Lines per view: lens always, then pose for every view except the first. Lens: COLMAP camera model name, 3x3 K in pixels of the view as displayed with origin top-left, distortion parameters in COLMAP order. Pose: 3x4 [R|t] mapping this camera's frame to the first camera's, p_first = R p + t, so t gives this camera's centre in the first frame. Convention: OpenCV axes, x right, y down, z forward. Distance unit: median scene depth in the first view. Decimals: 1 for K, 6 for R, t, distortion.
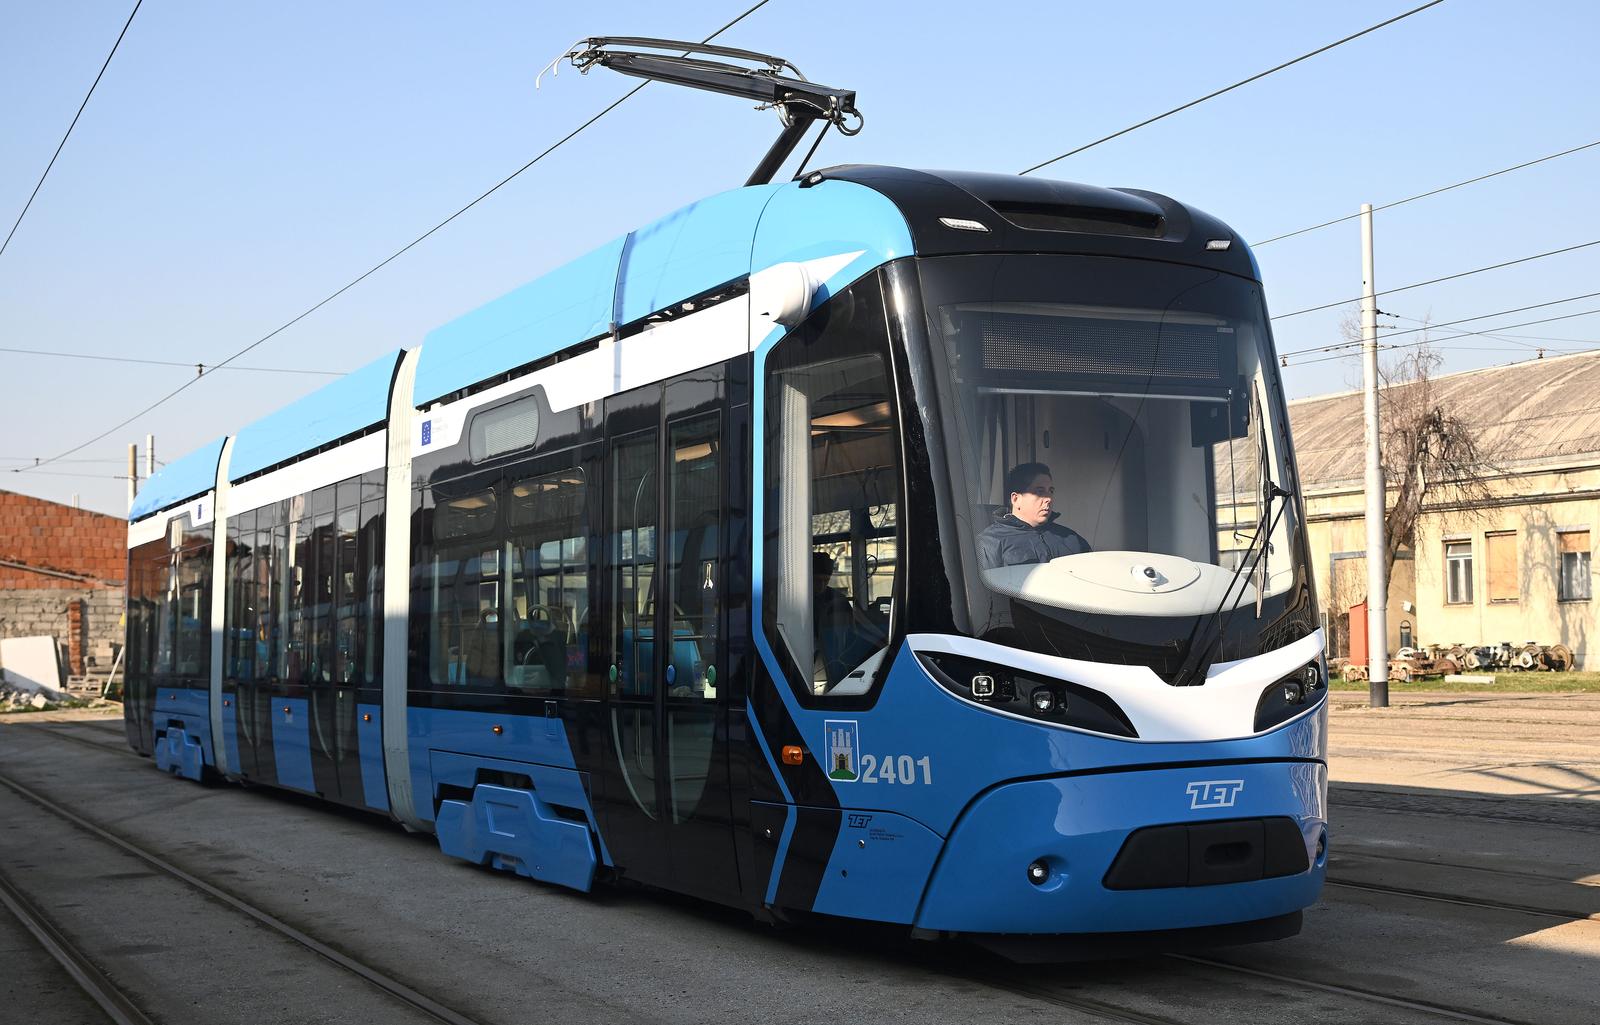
lens RADIAL K [[2029.1, 0, 800.0], [0, 2029.1, 512.5], [0, 0, 1]] dist [0.002514, 0.001934]
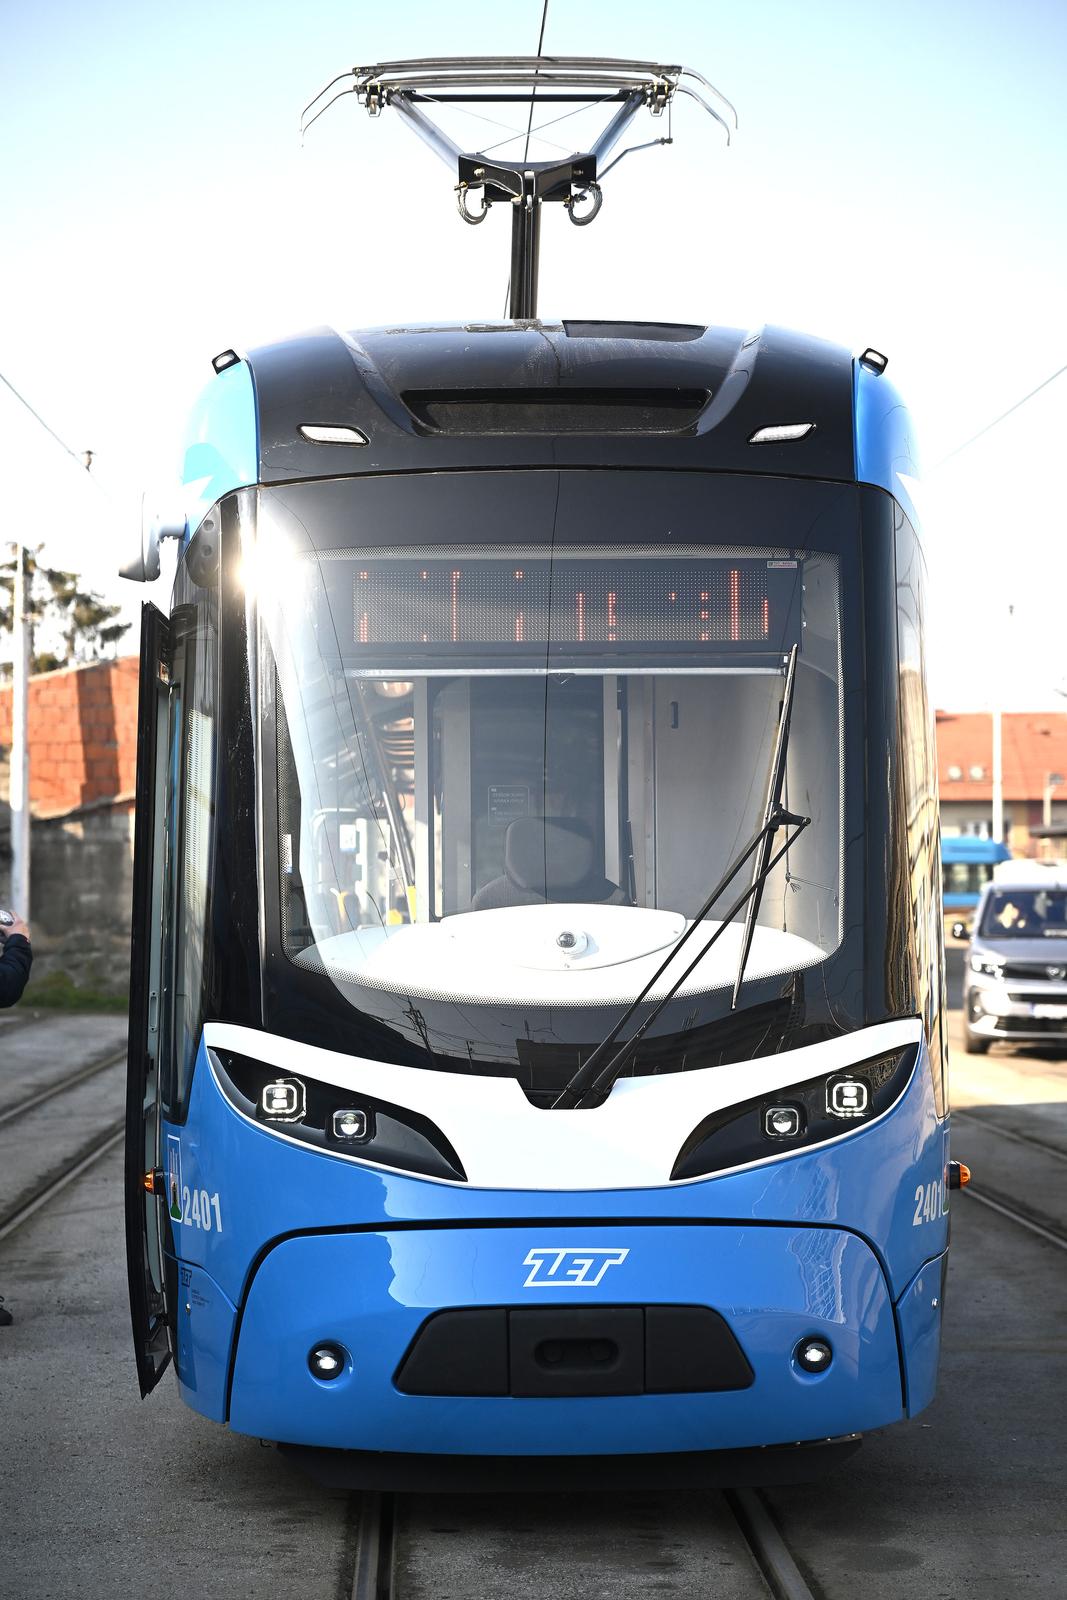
lens RADIAL K [[3958.0, 0, 533.5], [0, 3958.0, 800.0], [0, 0, 1]] dist [-0.114348, -0.049290]
pose [[0.906199, 0.004236, -0.422829, 0.748785], [0.014634, 0.999037, 0.041371, -0.075087], [0.422597, -0.043678, 0.905265, -0.214803]]
